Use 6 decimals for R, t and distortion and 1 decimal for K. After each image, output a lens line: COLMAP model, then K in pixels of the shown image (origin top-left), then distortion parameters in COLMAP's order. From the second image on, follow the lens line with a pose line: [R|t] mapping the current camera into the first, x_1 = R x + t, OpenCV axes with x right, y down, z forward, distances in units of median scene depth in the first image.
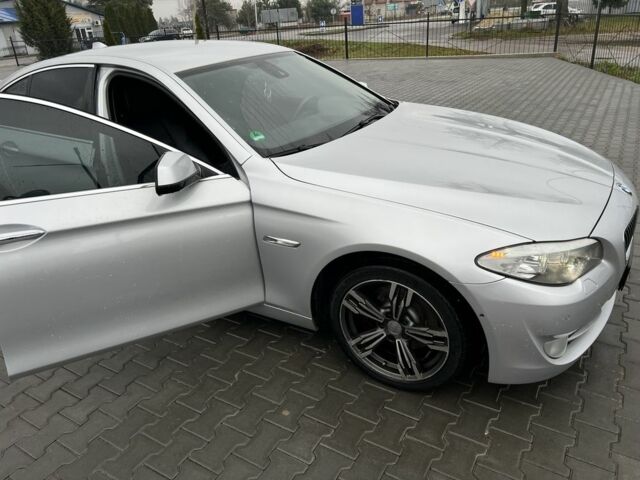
lens RADIAL K [[464.4, 0, 320.0], [0, 464.4, 240.0], [0, 0, 1]] dist [0.042306, -0.043819]
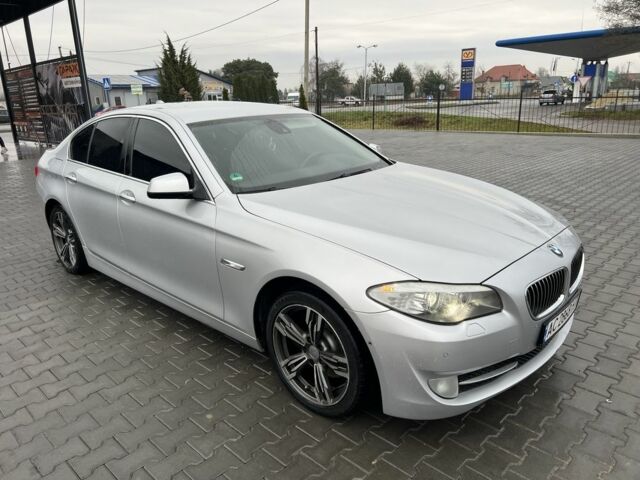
lens RADIAL K [[464.4, 0, 320.0], [0, 464.4, 240.0], [0, 0, 1]] dist [0.042306, -0.043819]
pose [[0.976504, 0.095637, -0.193114, 0.356022], [-0.120596, 0.985188, -0.121908, 0.059166], [0.178595, 0.142332, 0.973573, -0.098615]]
